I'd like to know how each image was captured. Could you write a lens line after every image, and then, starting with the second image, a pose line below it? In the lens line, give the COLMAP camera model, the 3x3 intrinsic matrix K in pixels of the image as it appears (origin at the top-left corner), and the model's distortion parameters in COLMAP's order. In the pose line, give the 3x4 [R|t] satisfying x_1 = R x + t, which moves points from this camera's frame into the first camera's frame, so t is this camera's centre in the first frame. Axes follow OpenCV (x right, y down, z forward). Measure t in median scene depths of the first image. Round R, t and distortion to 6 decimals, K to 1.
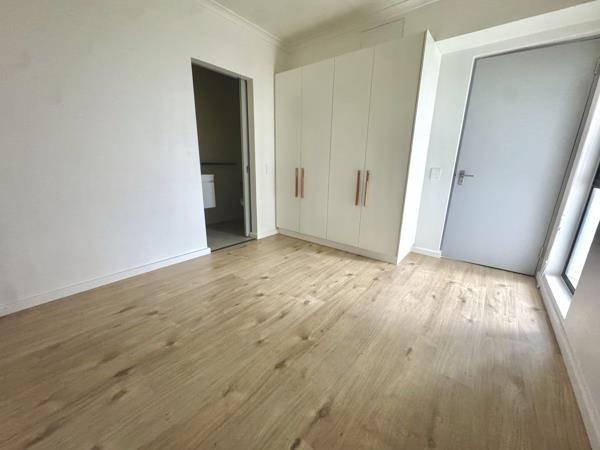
lens RADIAL K [[239.1, 0, 297.8], [0, 239.1, 225.2], [0, 0, 1]] dist [-0.003401, 0.000416]
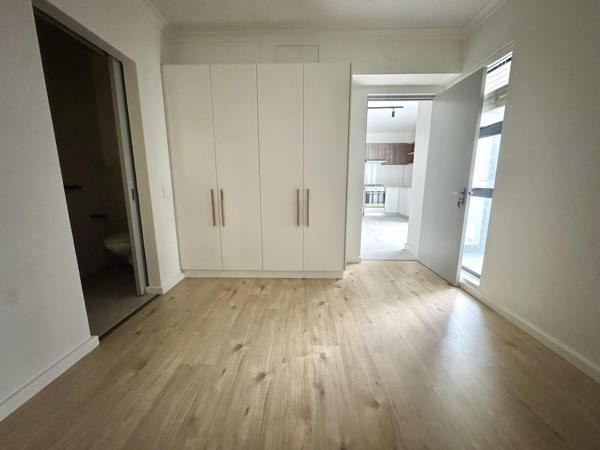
lens RADIAL K [[239.1, 0, 299.7], [0, 239.1, 225.6], [0, 0, 1]] dist [-0.003401, 0.000416]
pose [[0.789684, -0.128575, 0.599890, -0.313438], [0.171107, 0.985152, -0.014093, -0.074040], [-0.589170, 0.113774, 0.799959, 0.258685]]
